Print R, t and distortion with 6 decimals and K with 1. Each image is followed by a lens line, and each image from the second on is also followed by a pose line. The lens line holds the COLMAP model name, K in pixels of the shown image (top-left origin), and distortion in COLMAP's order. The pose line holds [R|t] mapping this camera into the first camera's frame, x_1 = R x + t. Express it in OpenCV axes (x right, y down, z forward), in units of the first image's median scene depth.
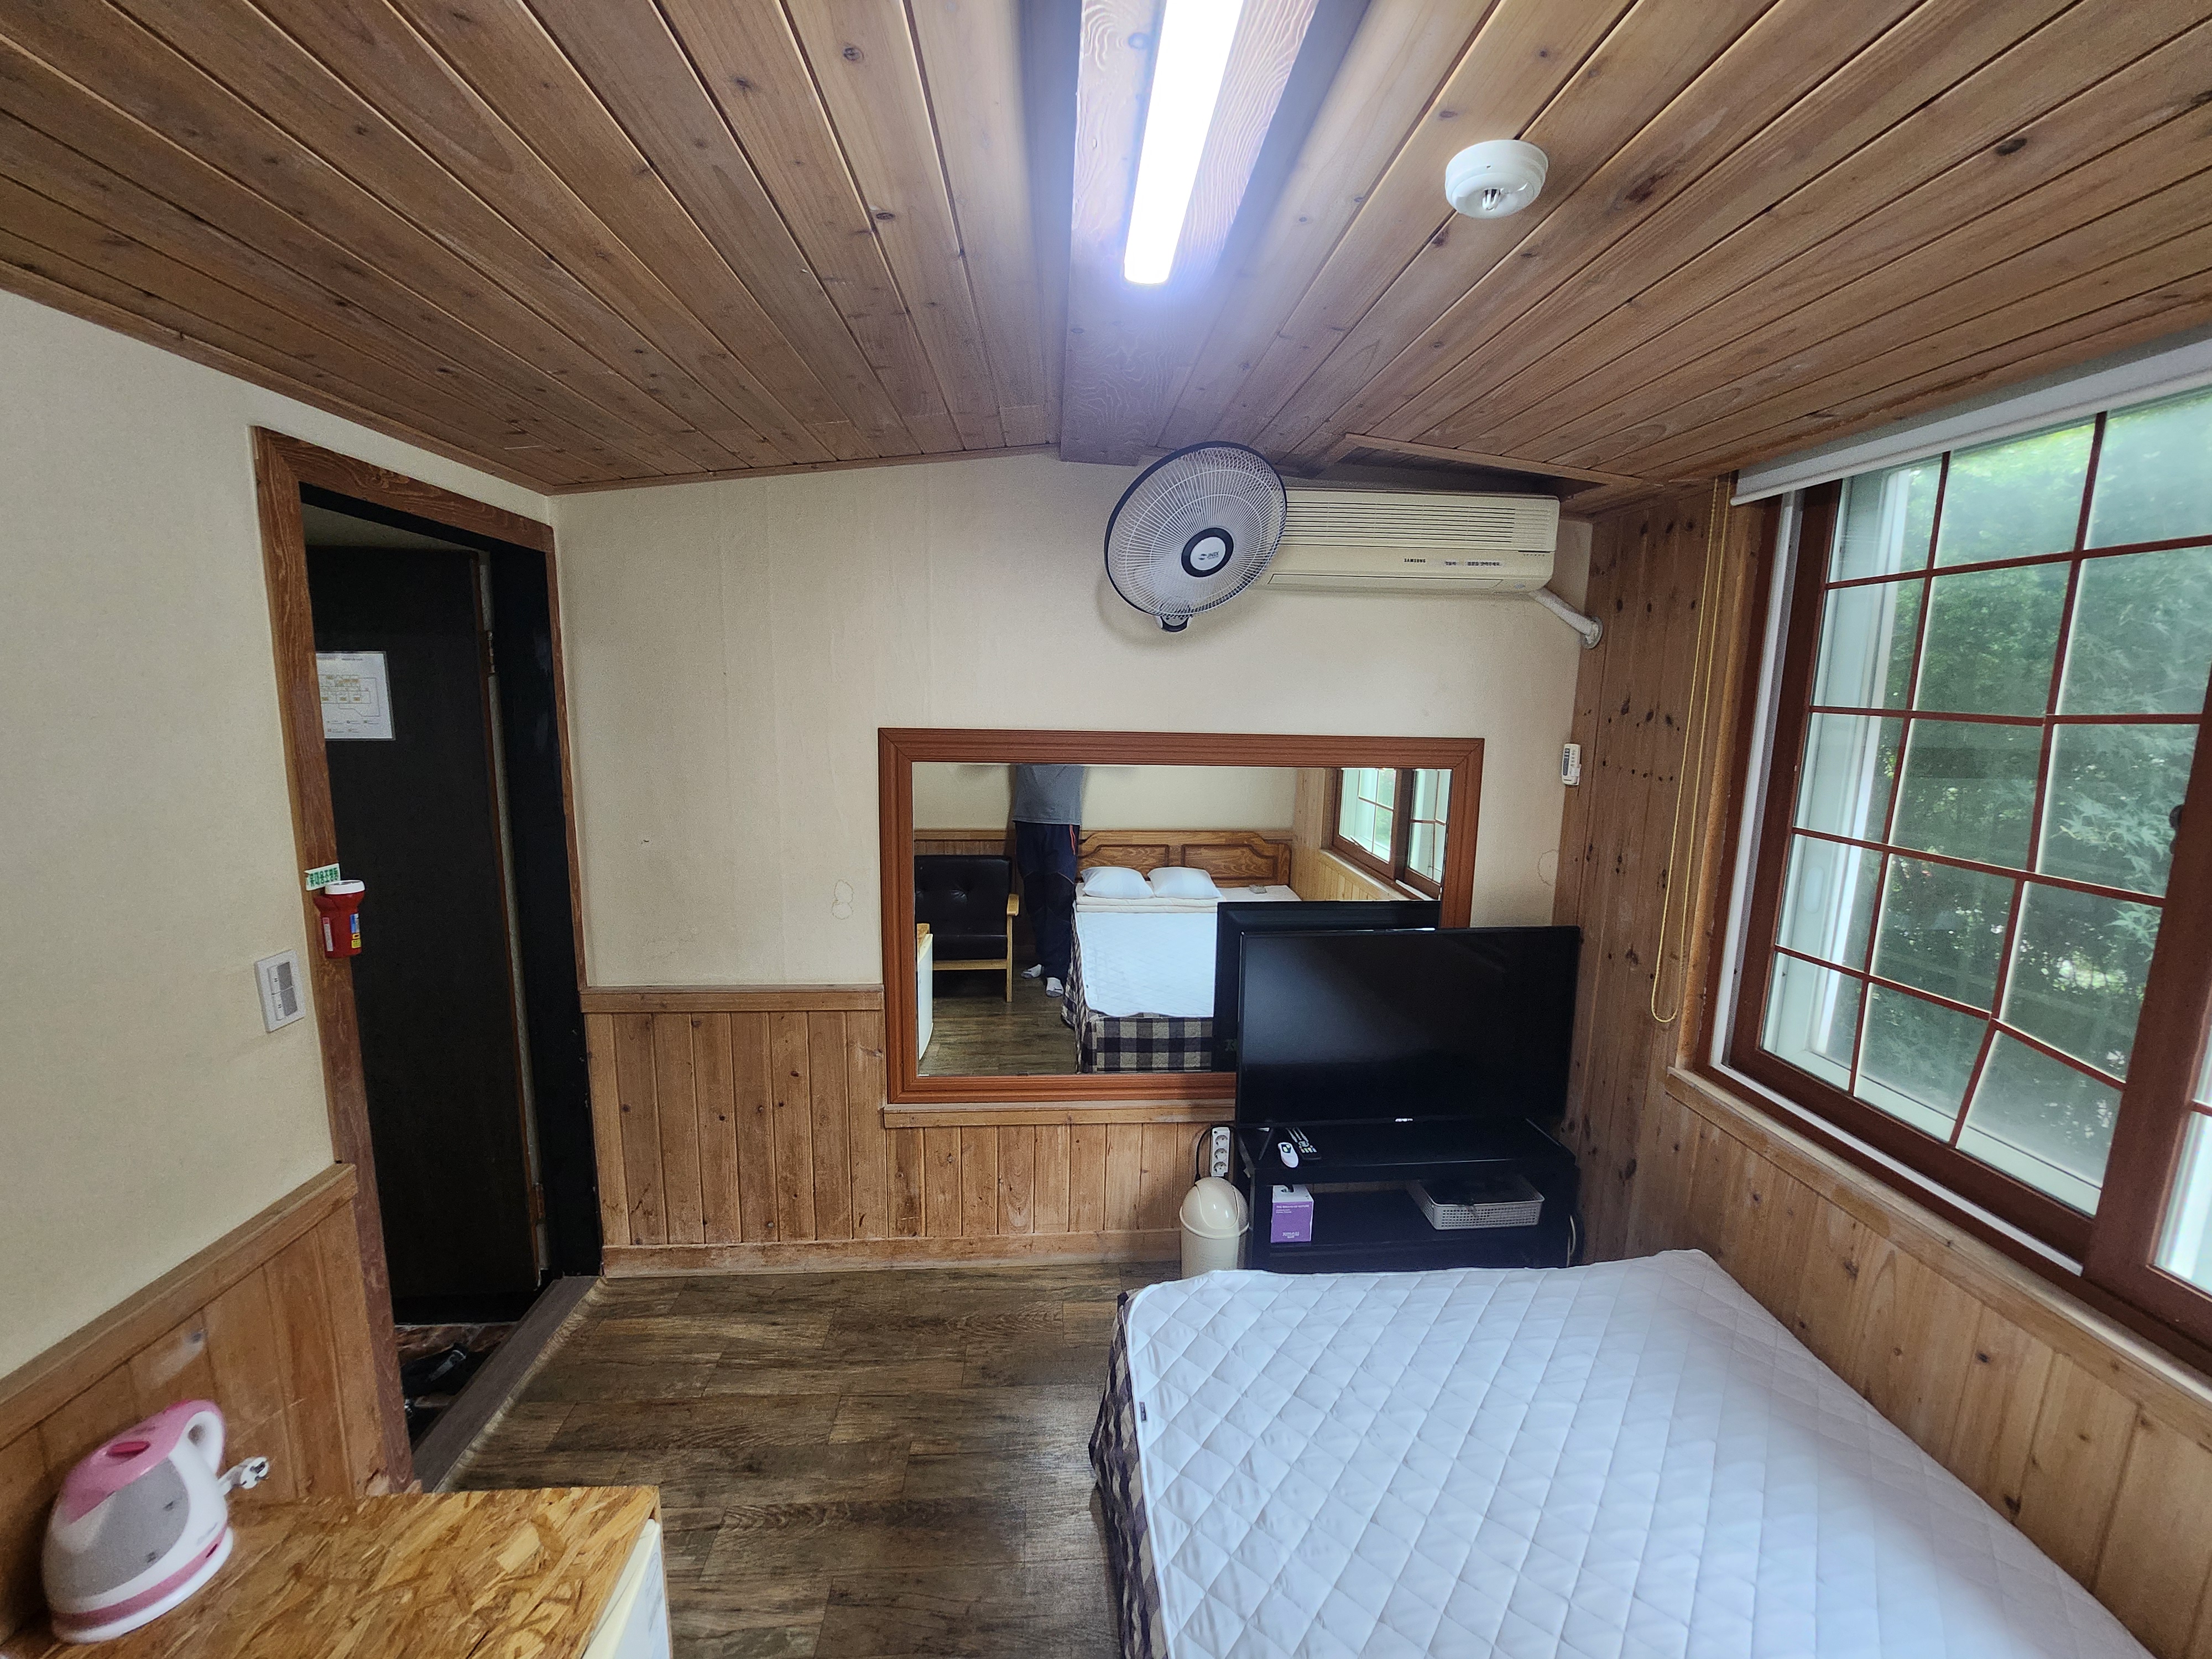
lens RADIAL K [[877.7, 0, 1108.0], [0, 877.7, 827.4], [0, 0, 1]] dist [-0.020120, -0.000347]
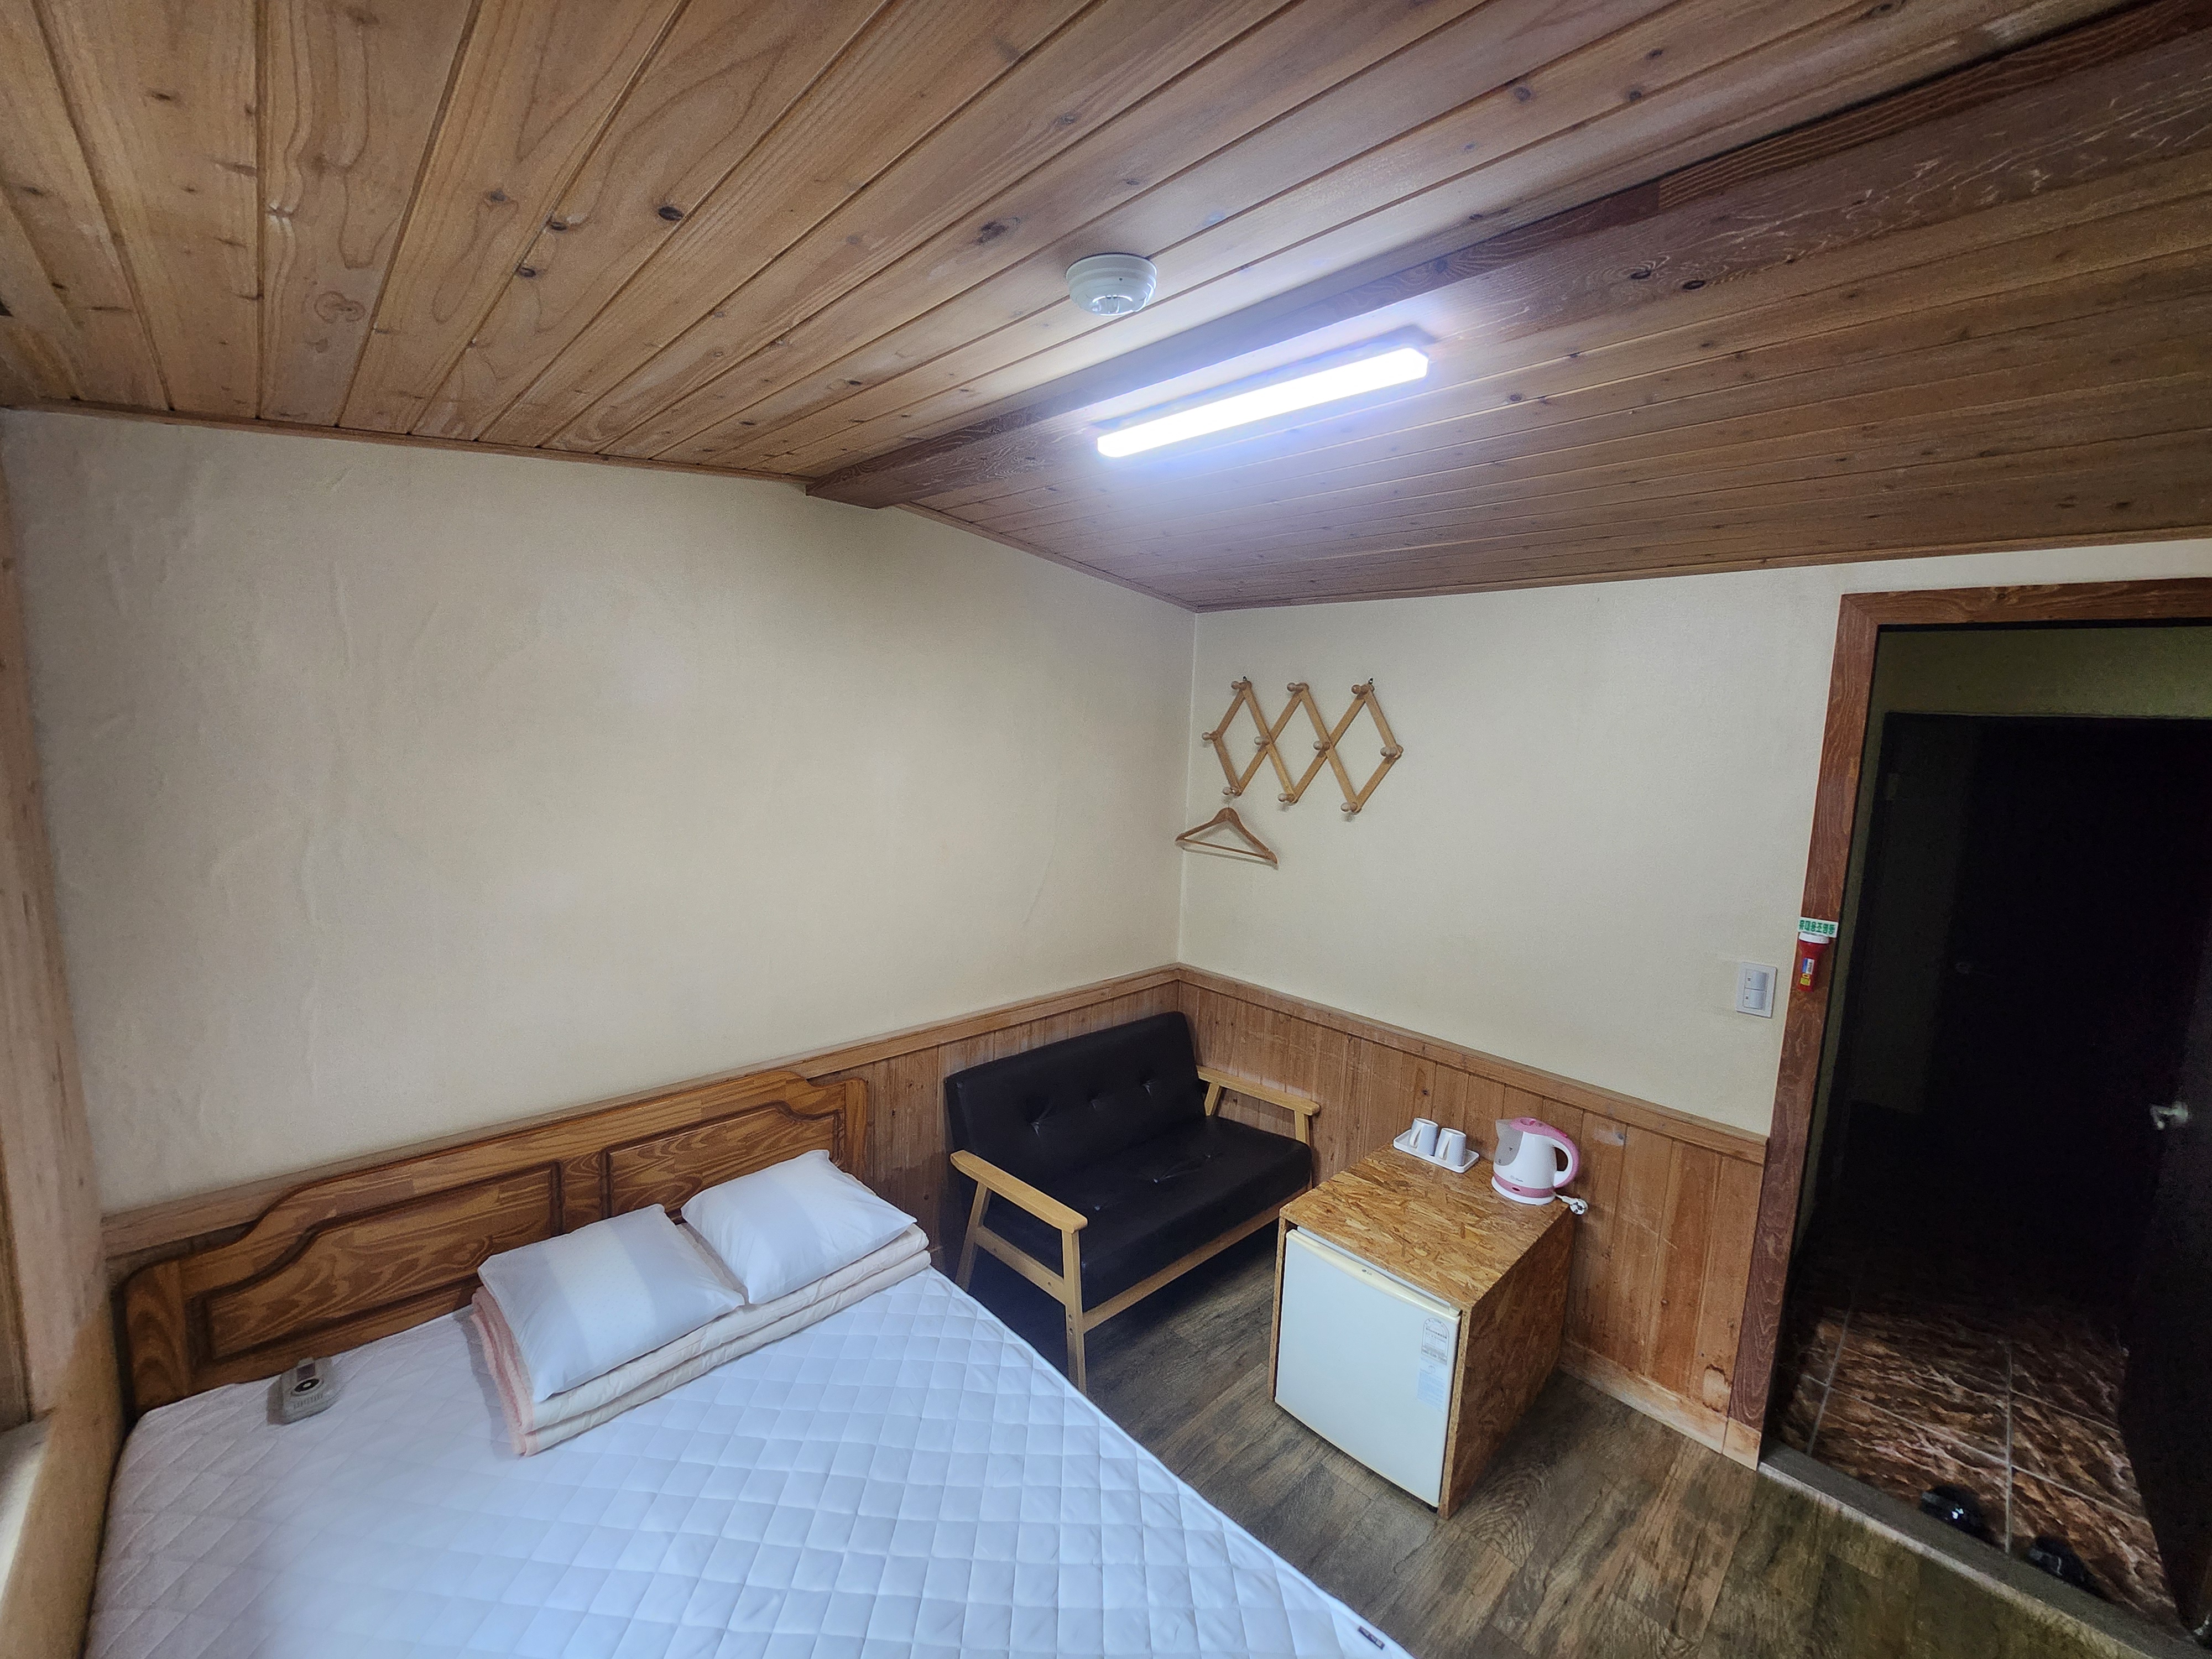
lens RADIAL K [[877.7, 0, 1115.4], [0, 877.7, 833.1], [0, 0, 1]] dist [-0.020120, -0.000347]
pose [[-0.756322, 0.035904, -0.653213, 0.677556], [-0.150254, 0.962267, 0.226862, -0.198905], [0.636711, 0.269728, -0.722389, 1.137054]]
